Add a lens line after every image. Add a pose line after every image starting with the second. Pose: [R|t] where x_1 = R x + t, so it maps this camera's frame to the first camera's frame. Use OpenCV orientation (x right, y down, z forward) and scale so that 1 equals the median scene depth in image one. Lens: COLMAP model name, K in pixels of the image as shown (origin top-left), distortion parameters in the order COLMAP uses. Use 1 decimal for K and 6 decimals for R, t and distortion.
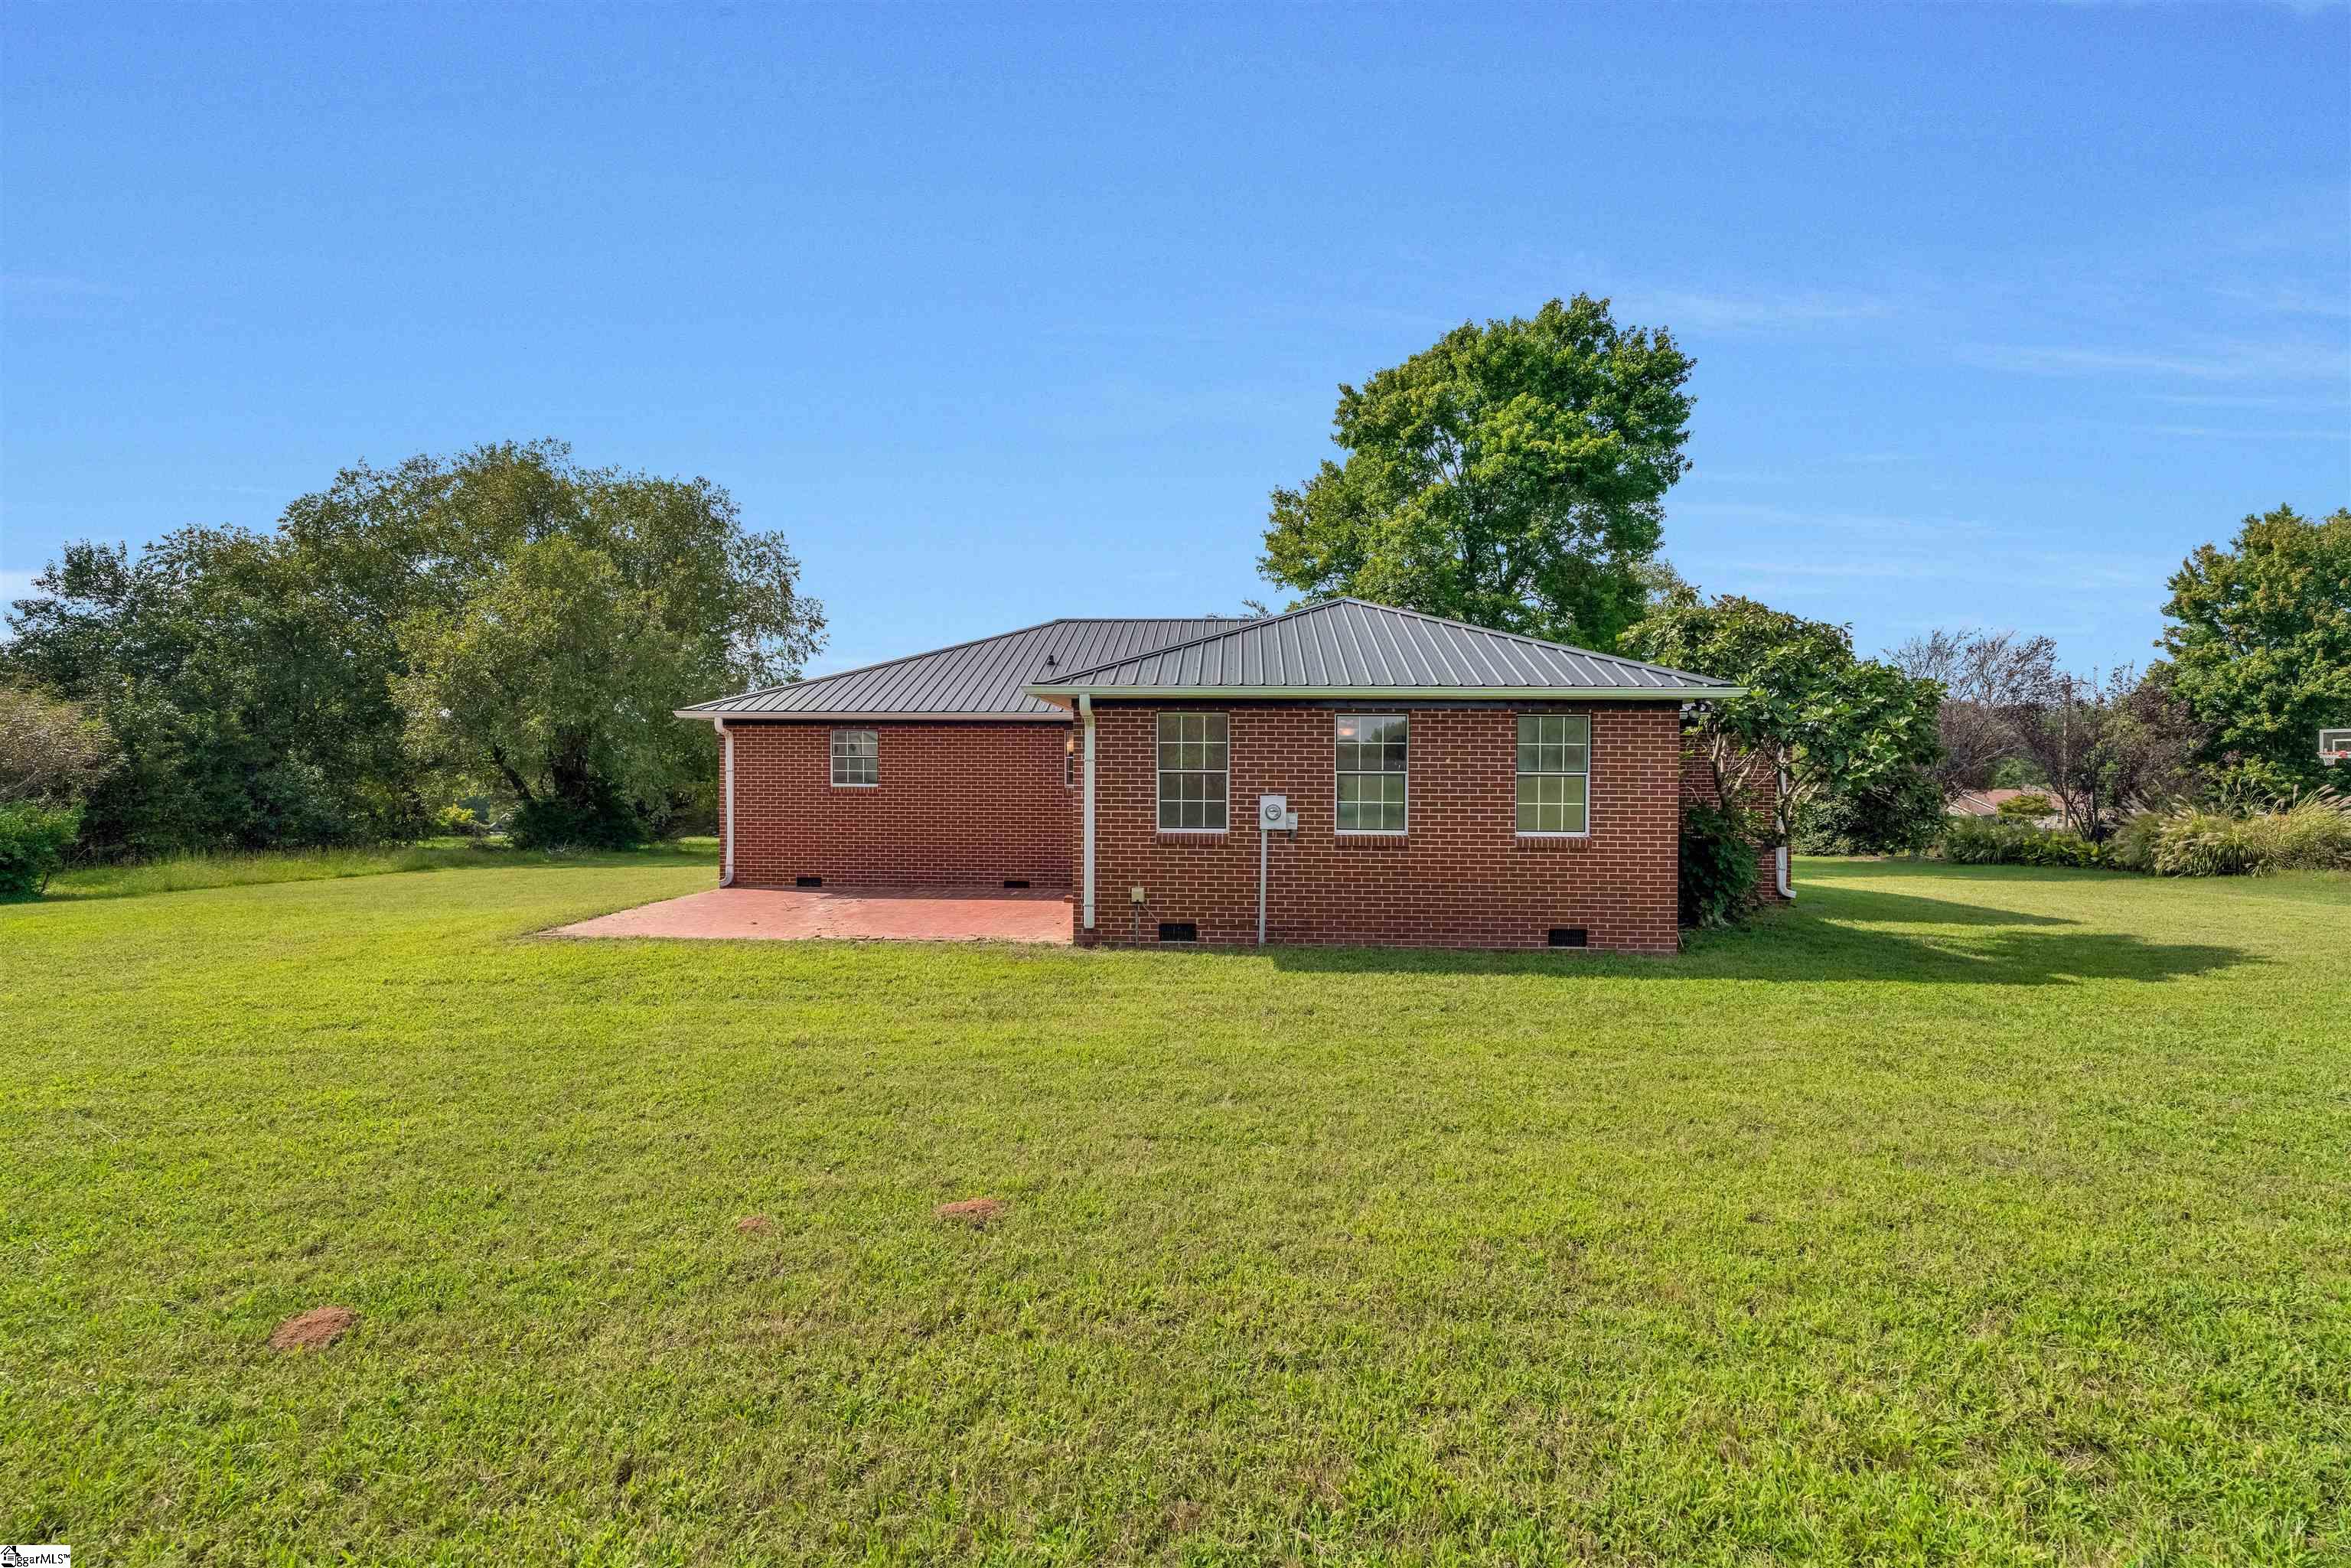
lens RADIAL K [[1069.4, 0, 1175.5], [0, 1069.4, 784.0], [0, 0, 1]] dist [-0.001937, -0.000409]
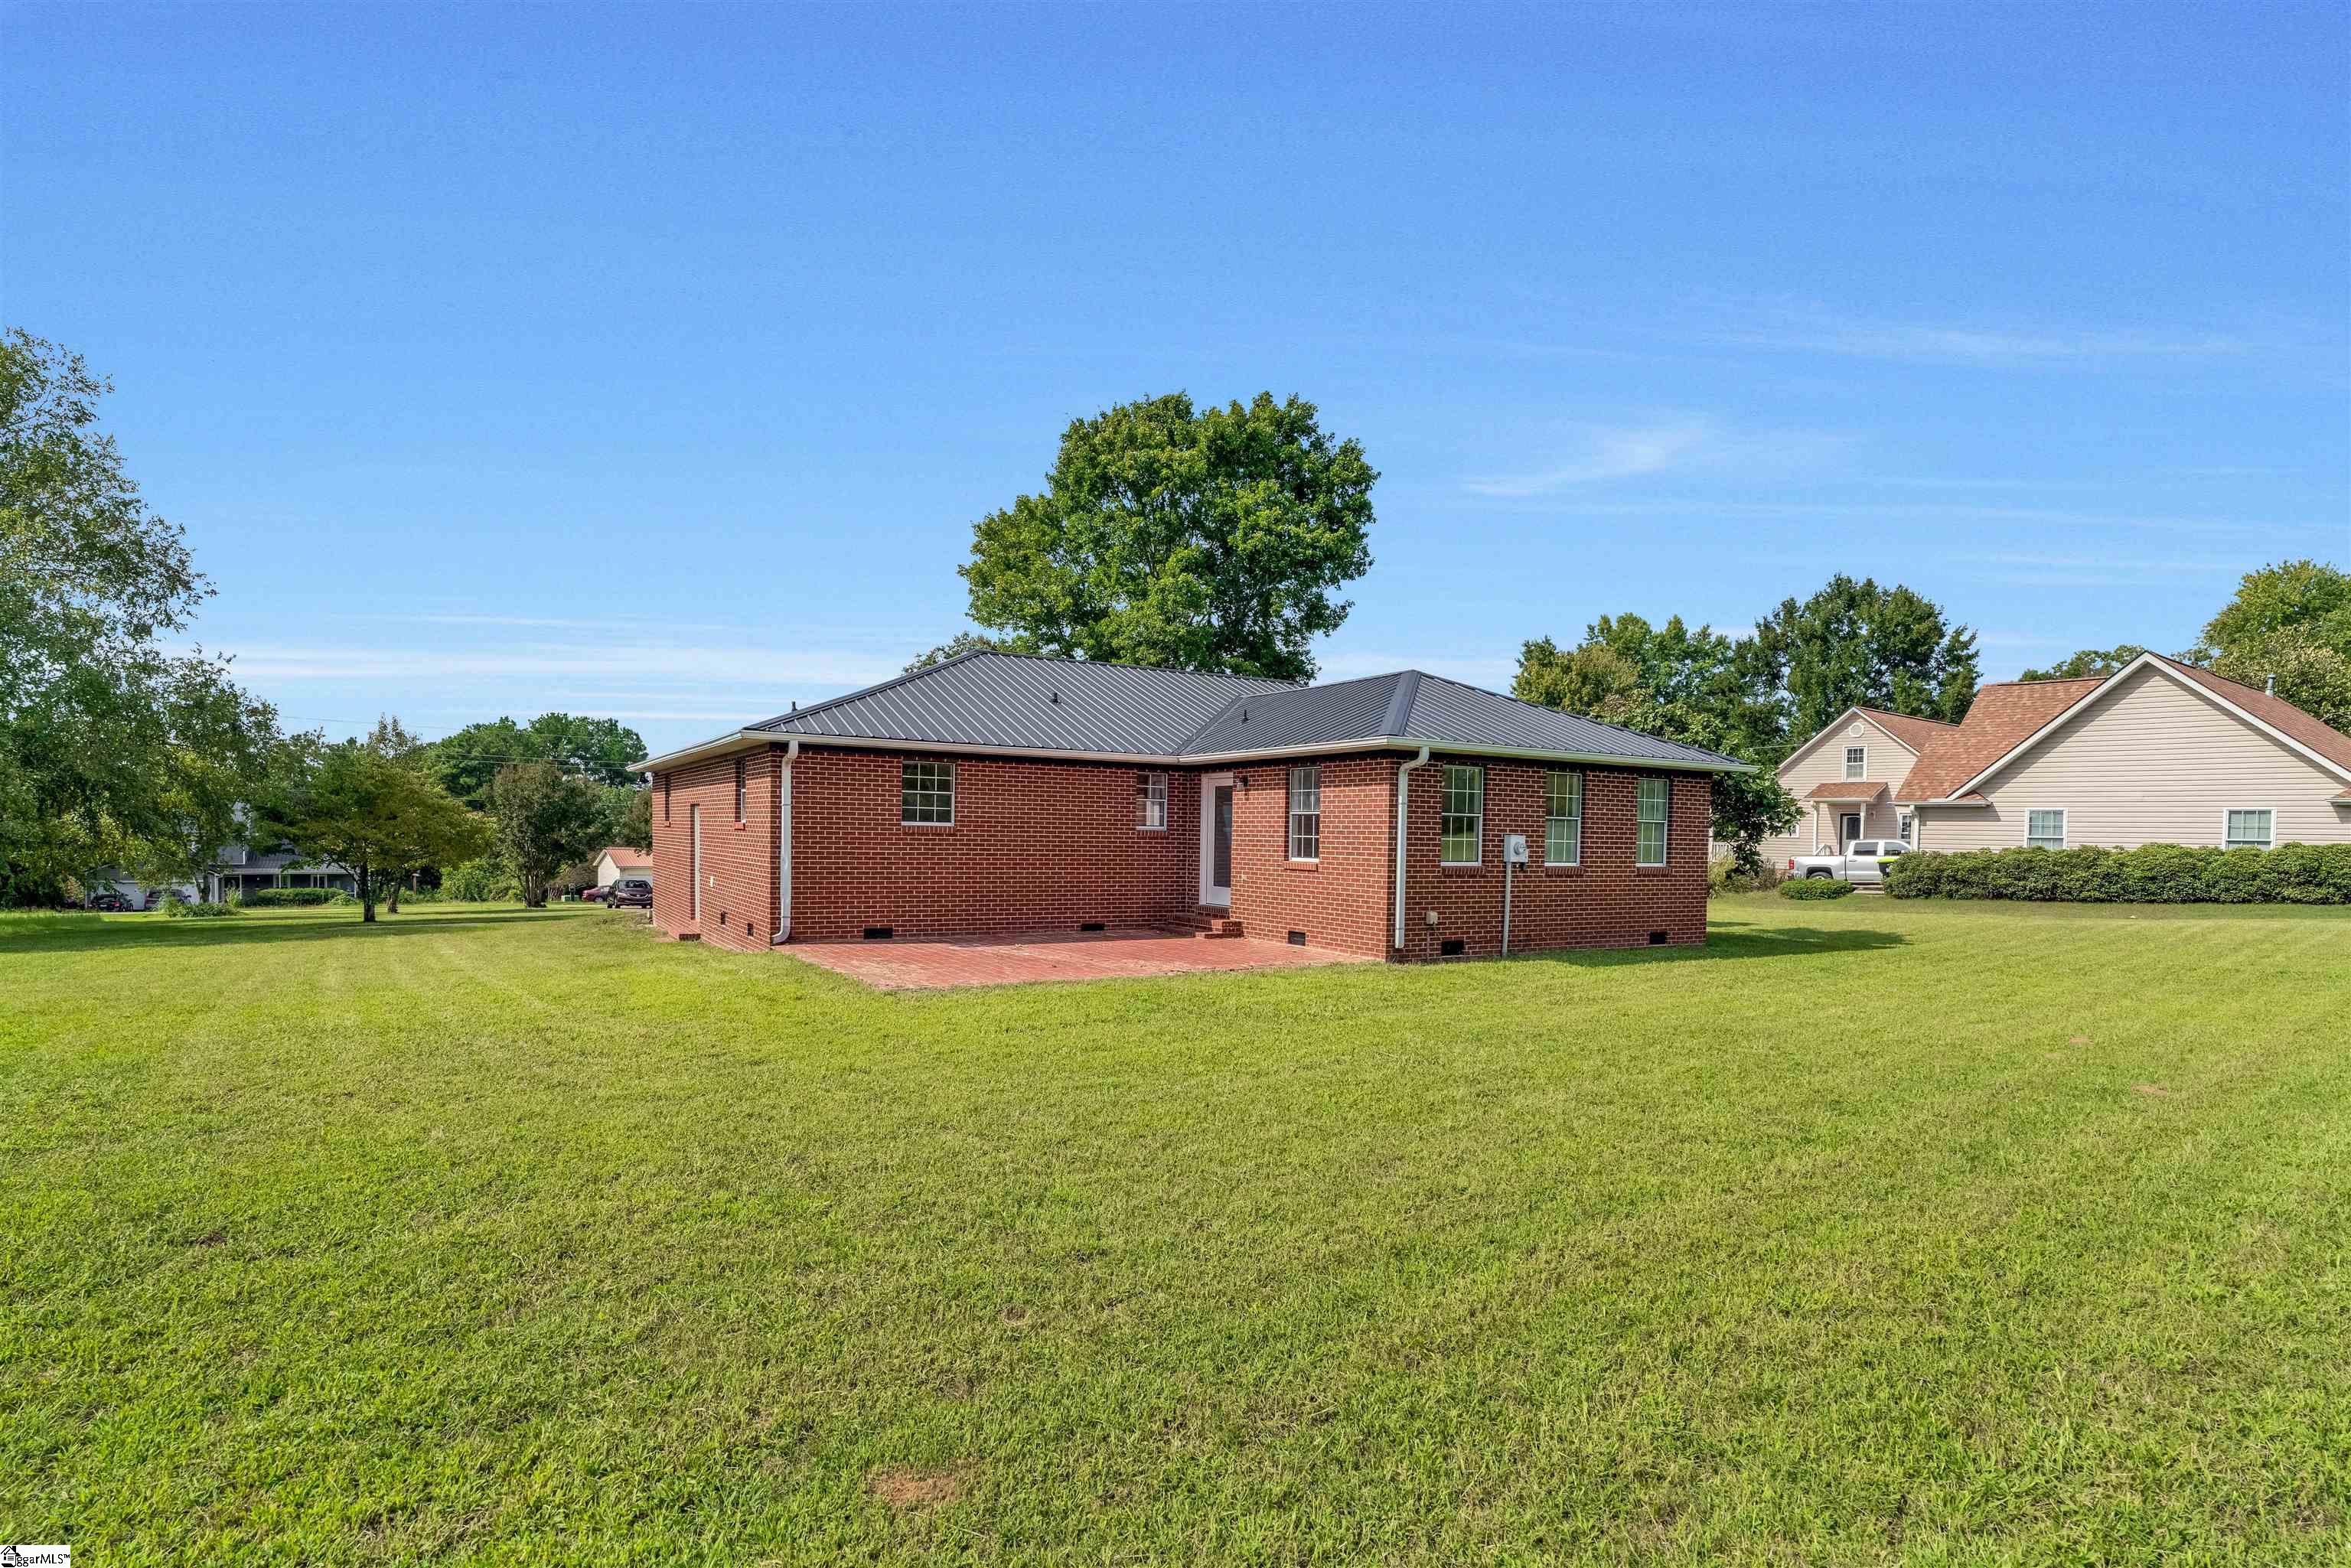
lens RADIAL K [[1221.2, 0, 1199.3], [0, 1221.2, 838.9], [0, 0, 1]] dist [-0.001378, -0.000348]
pose [[0.810318, 0.007335, 0.585944, -1.033622], [-0.006085, 0.999973, -0.004103, 0.023676], [-0.585958, -0.000241, 0.810341, 0.054484]]
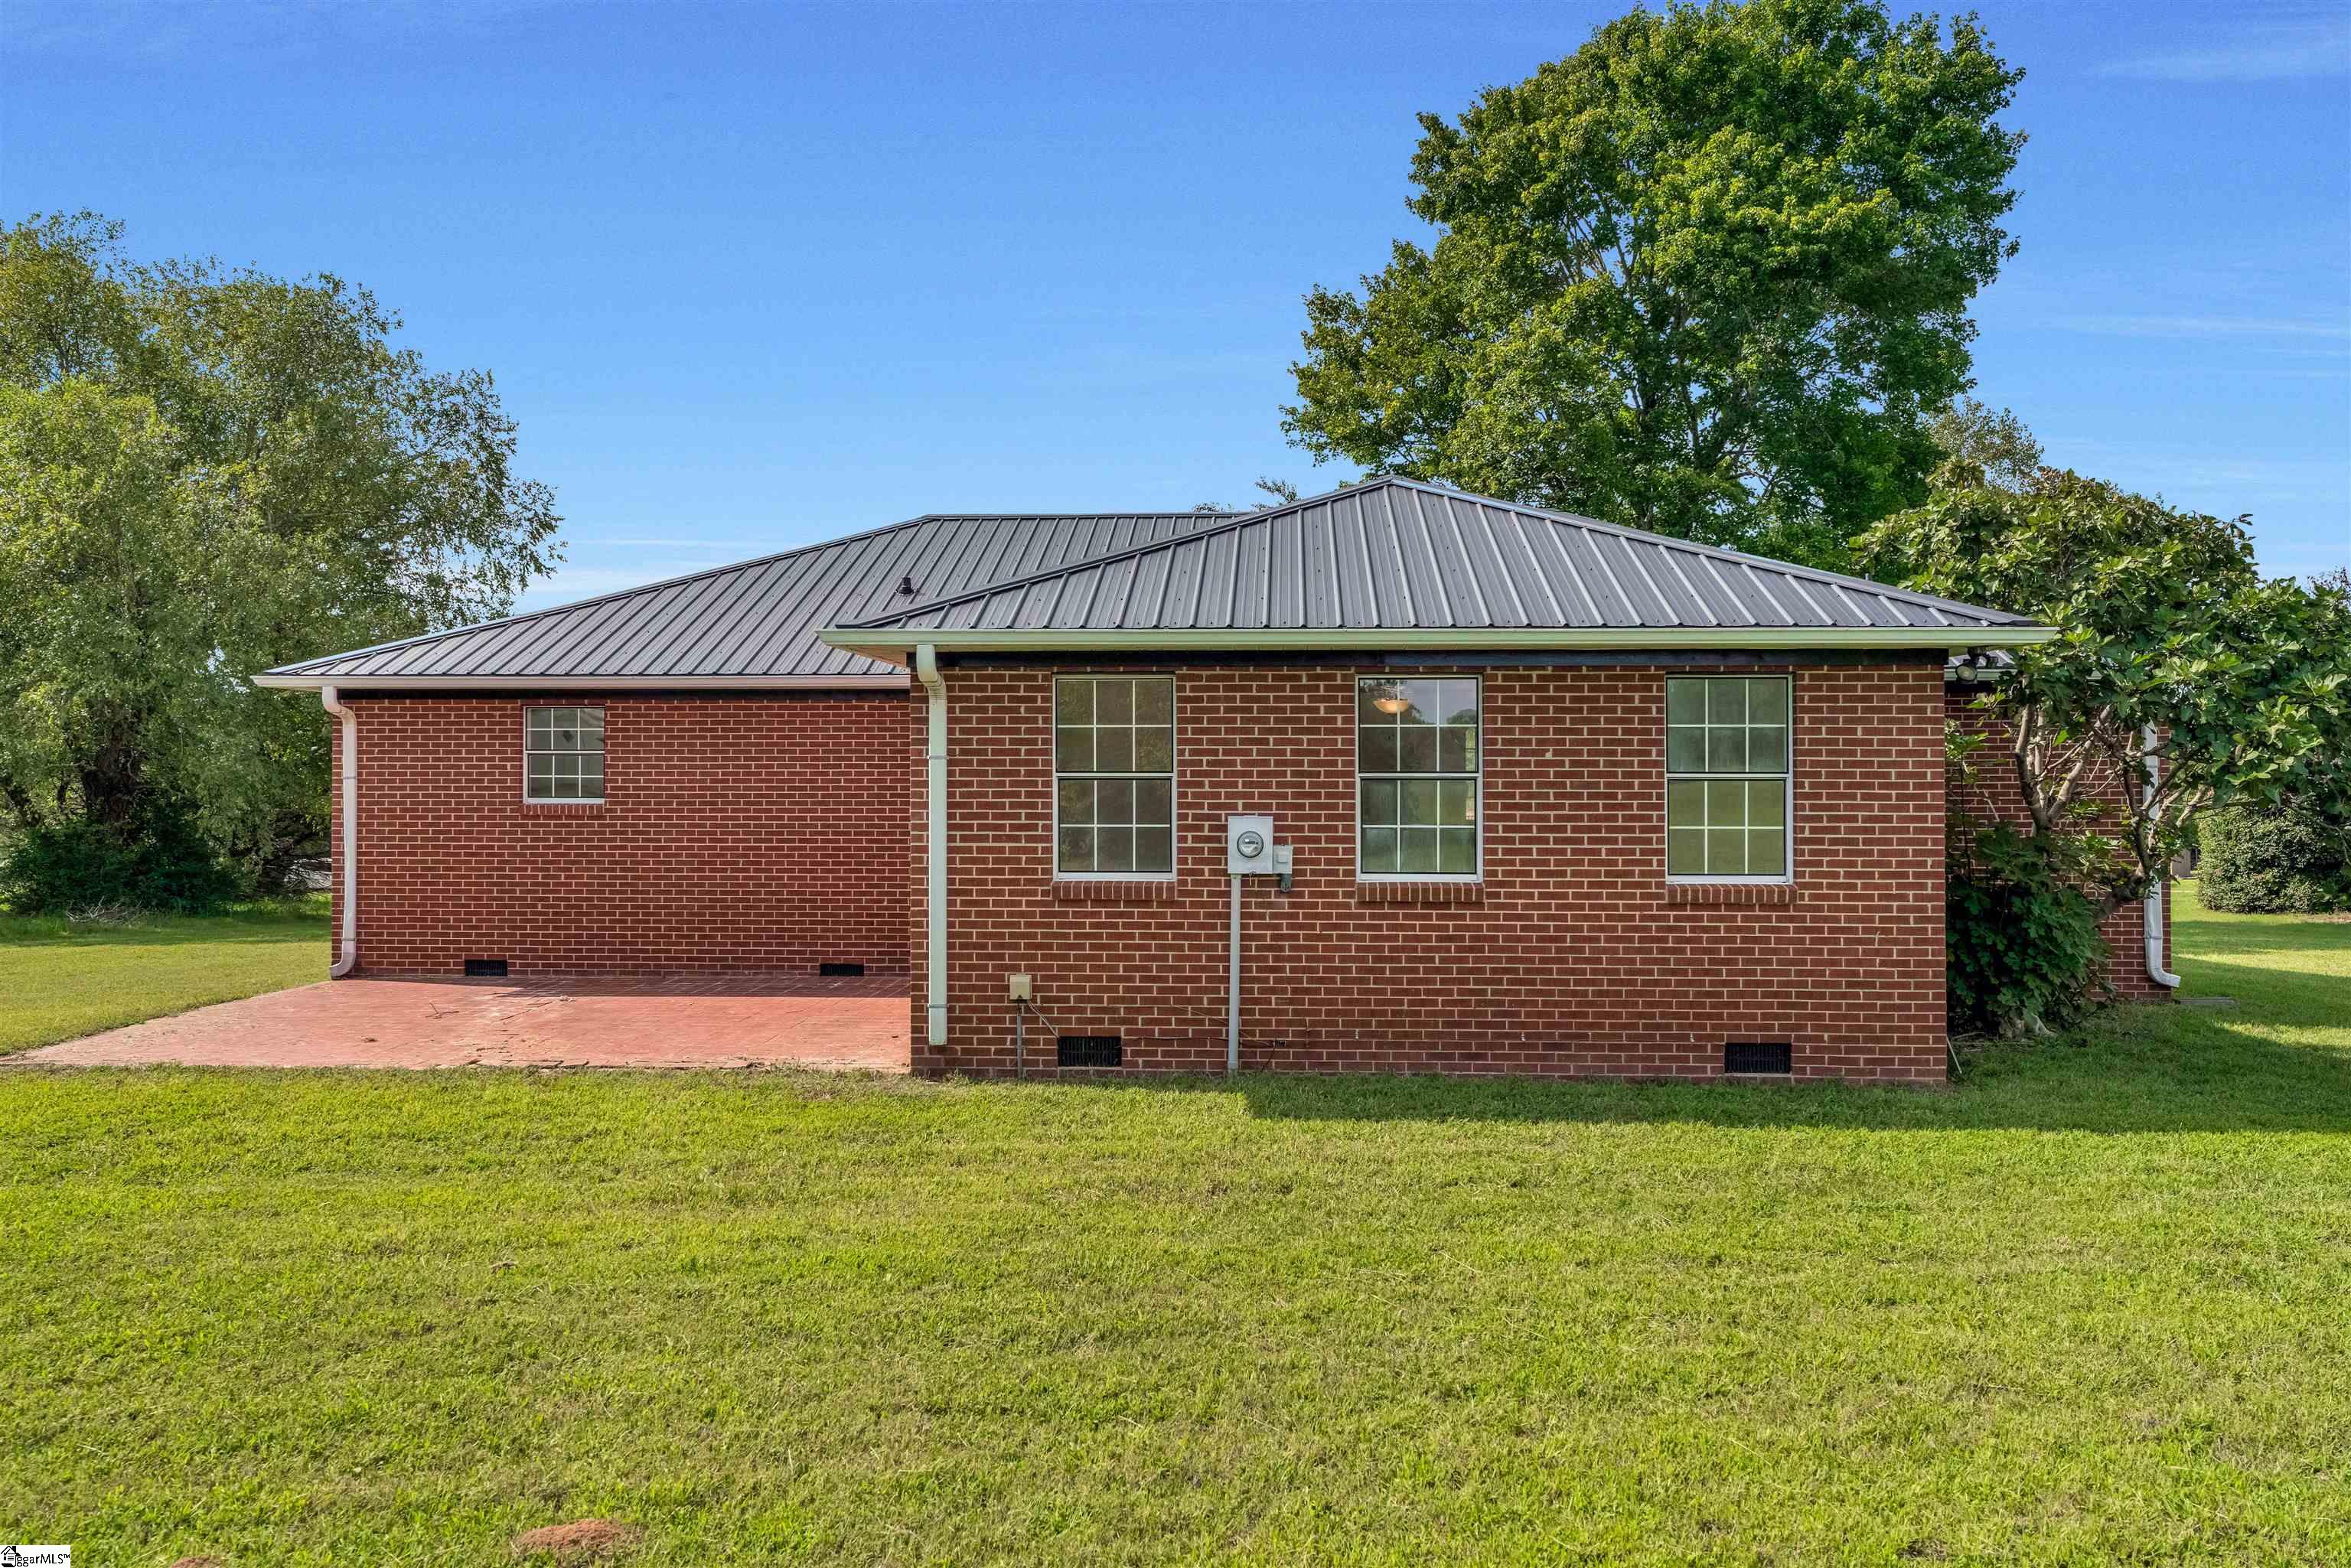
lens RADIAL K [[1833.2, 0, 1180.9], [0, 1833.2, 749.9], [0, 0, 1]] dist [0.006651, 0.008200]
pose [[0.999986, -0.005241, -0.000614, 0.053391], [0.005224, 0.999698, -0.024000, -0.001324], [0.000739, 0.023997, 0.999712, -0.001730]]
